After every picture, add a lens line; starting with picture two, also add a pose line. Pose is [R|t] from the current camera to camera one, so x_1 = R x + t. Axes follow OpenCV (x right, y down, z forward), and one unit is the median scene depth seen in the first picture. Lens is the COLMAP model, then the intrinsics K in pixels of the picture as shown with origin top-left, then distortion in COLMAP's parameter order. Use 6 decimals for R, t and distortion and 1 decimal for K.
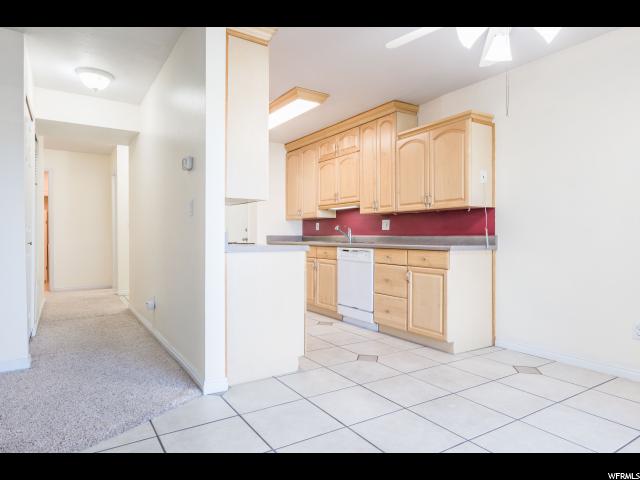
lens RADIAL K [[389.3, 0, 314.3], [0, 389.3, 235.7], [0, 0, 1]] dist [0.026962, -0.008144]
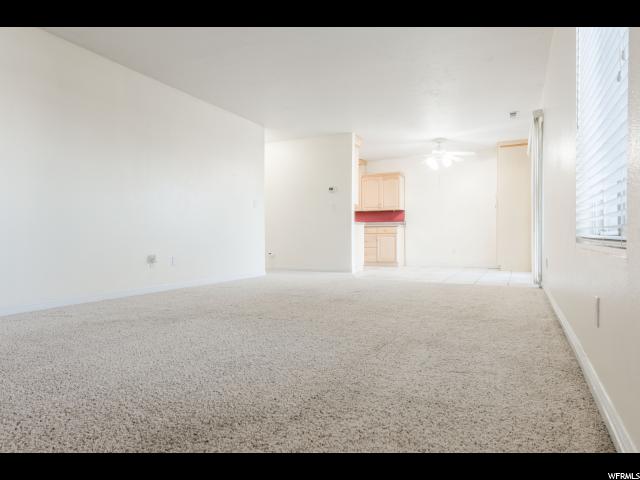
lens RADIAL K [[389.3, 0, 319.2], [0, 389.3, 246.1], [0, 0, 1]] dist [0.026962, -0.008144]
pose [[0.868124, -0.023893, 0.495773, -1.127784], [0.006414, 0.999297, 0.036929, 0.055294], [-0.496307, -0.028879, 0.867667, -0.804898]]
